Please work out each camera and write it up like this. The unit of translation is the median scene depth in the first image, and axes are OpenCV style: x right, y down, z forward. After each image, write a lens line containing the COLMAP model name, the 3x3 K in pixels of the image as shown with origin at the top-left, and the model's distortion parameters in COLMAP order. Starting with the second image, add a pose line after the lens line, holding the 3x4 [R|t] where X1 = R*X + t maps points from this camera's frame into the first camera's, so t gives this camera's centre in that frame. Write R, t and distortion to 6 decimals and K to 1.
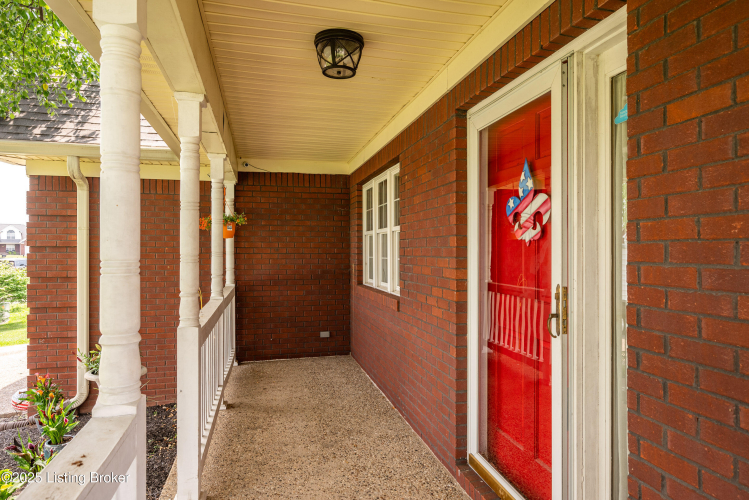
lens RADIAL K [[454.8, 0, 374.7], [0, 454.8, 250.1], [0, 0, 1]] dist [-0.000067, -0.000029]
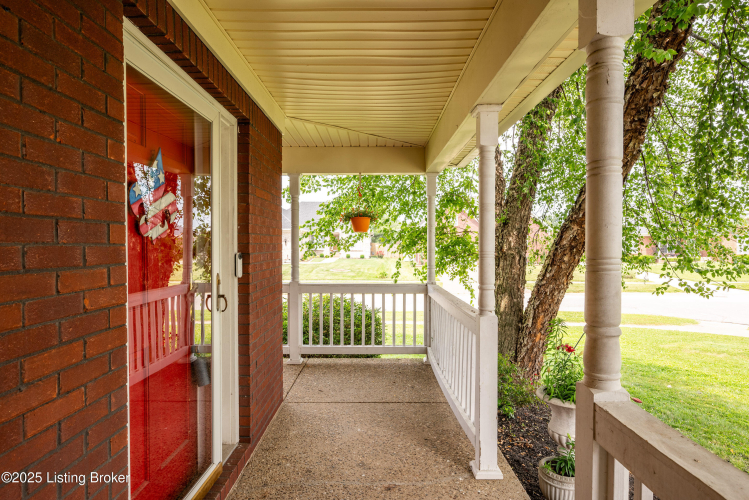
lens RADIAL K [[410.0, 0, 374.3], [0, 410.0, 248.7], [0, 0, 1]] dist [-0.000125, -0.000017]
pose [[-0.968358, -0.004429, 0.249525, -0.292991], [-0.000463, 0.999873, 0.015953, -0.013041], [-0.249564, 0.015333, -0.968237, 1.682010]]
